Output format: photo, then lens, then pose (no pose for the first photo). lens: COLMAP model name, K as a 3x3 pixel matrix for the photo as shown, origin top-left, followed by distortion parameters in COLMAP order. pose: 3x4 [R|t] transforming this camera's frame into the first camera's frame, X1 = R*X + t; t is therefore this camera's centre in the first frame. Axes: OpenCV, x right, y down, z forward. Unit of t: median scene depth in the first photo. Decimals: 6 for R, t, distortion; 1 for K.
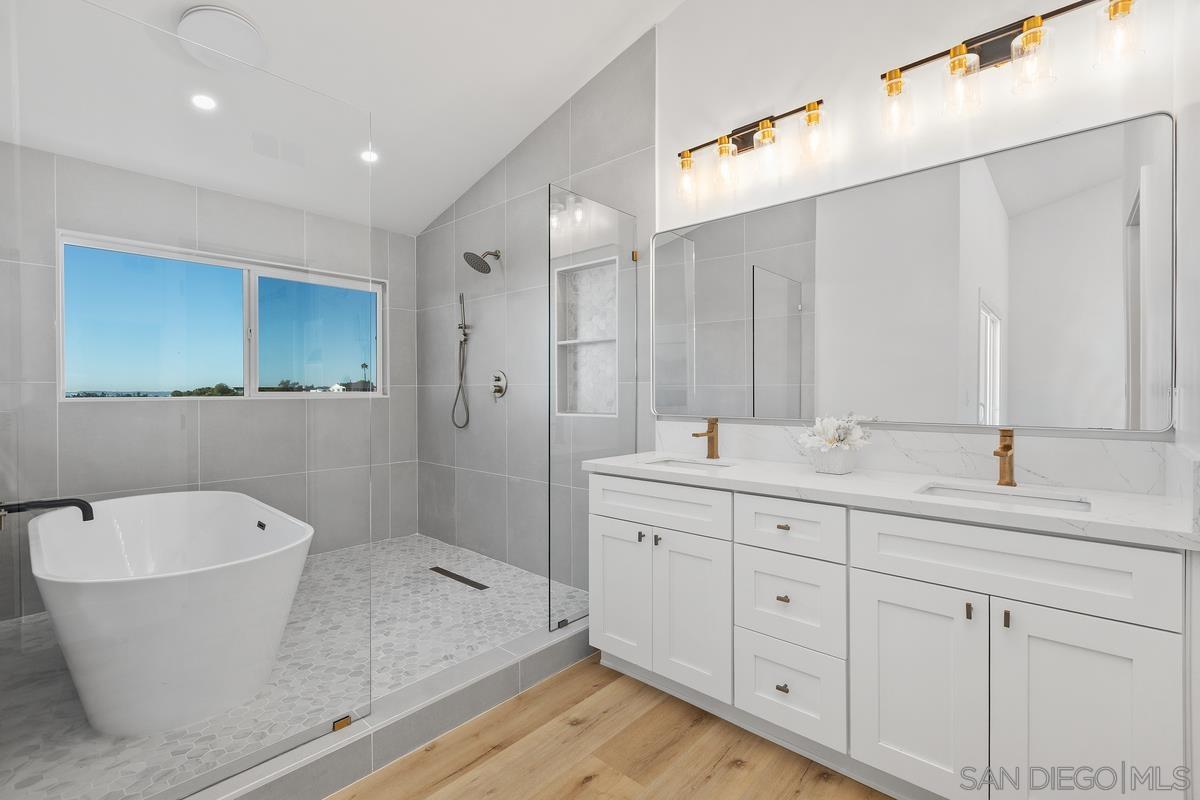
lens RADIAL K [[542.1, 0, 603.0], [0, 542.1, 397.1], [0, 0, 1]] dist [0.002087, -0.000097]
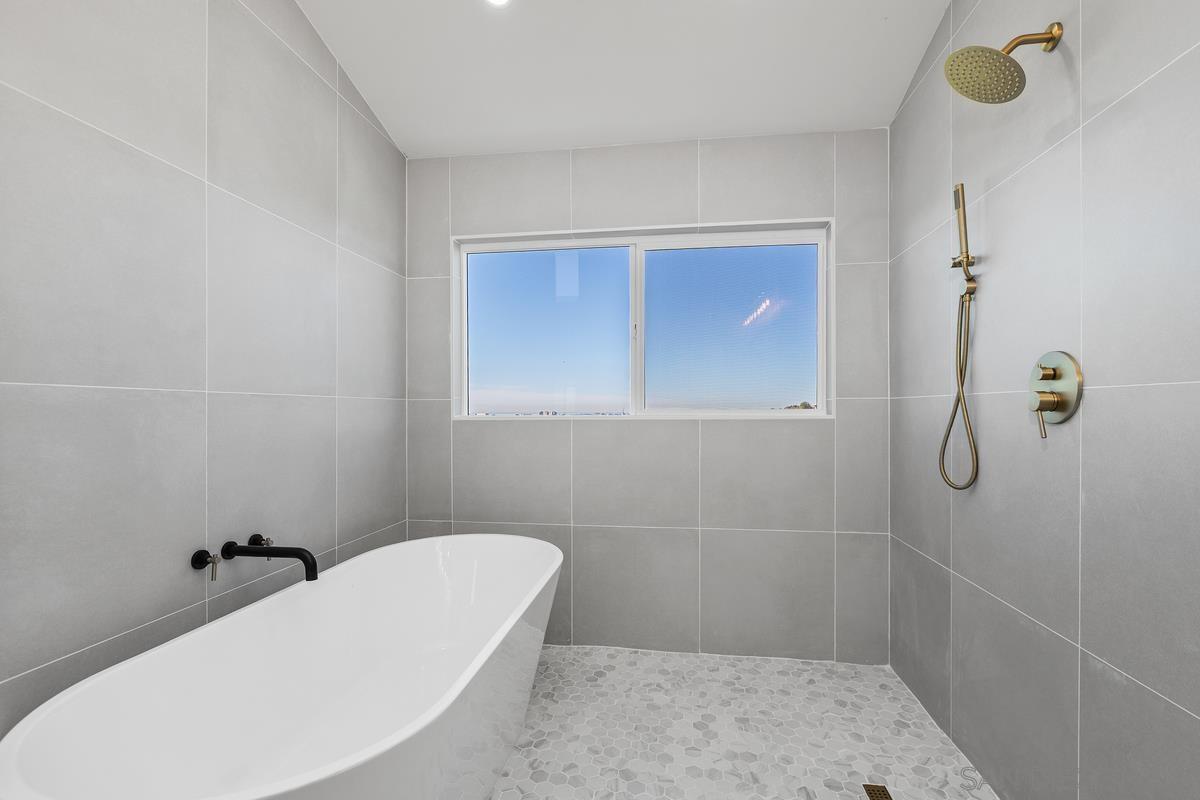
lens RADIAL K [[553.7, 0, 598.2], [0, 553.7, 414.9], [0, 0, 1]] dist [0.019452, -0.000336]
pose [[0.565465, 0.008215, -0.824732, -0.049931], [-0.008171, 0.999957, 0.004358, -0.004380], [0.824732, 0.004275, 0.565508, 0.501690]]
